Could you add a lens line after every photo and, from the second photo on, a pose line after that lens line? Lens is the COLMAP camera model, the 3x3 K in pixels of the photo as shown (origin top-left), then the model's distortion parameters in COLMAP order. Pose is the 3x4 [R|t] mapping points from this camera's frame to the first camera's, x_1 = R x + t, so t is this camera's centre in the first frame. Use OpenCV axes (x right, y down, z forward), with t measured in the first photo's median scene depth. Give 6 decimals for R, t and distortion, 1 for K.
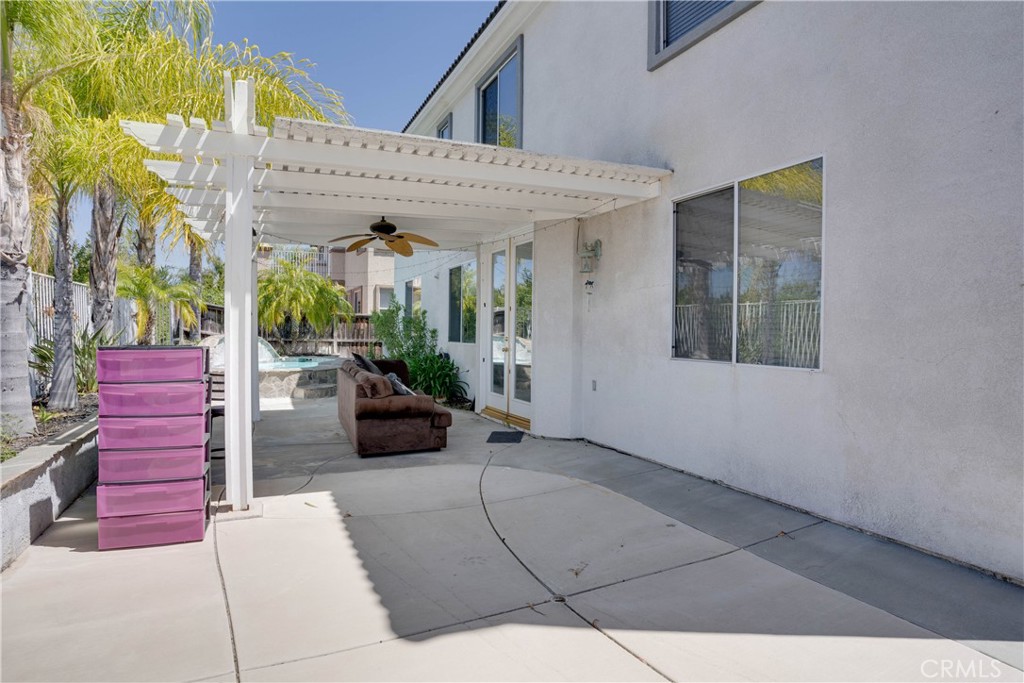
lens RADIAL K [[504.2, 0, 507.9], [0, 504.2, 336.7], [0, 0, 1]] dist [-0.086808, 0.041383]
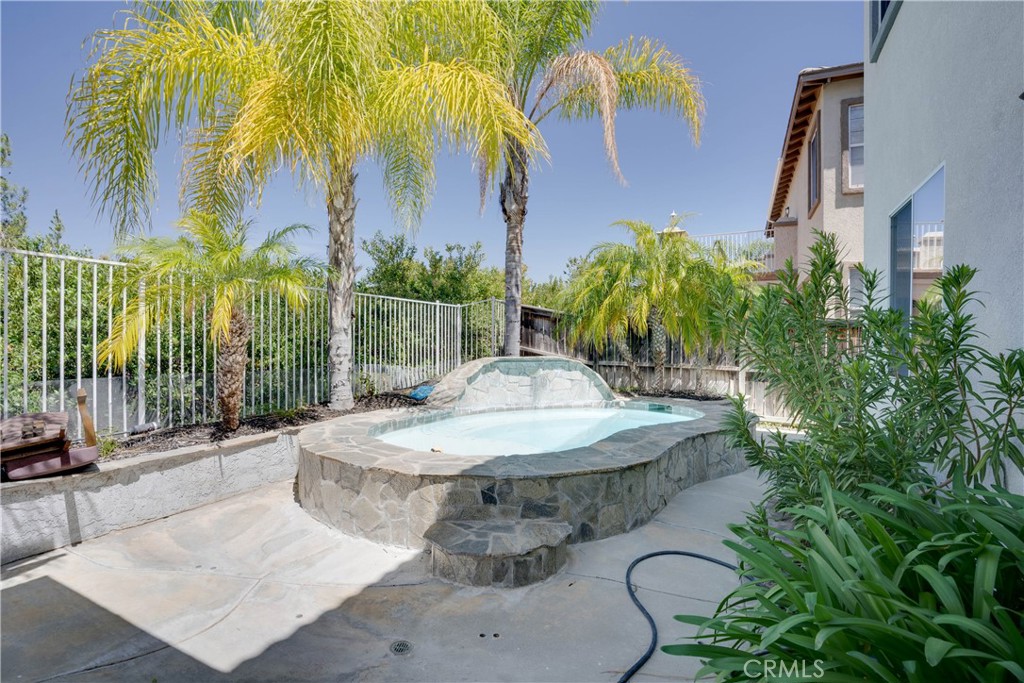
lens RADIAL K [[504.2, 0, 507.9], [0, 504.2, 336.7], [0, 0, 1]] dist [-0.086808, 0.041383]
pose [[0.590472, -0.007793, -0.807021, -0.090394], [-0.016917, 0.999614, -0.022030, -0.011057], [0.806881, 0.026661, 0.590112, 0.578163]]
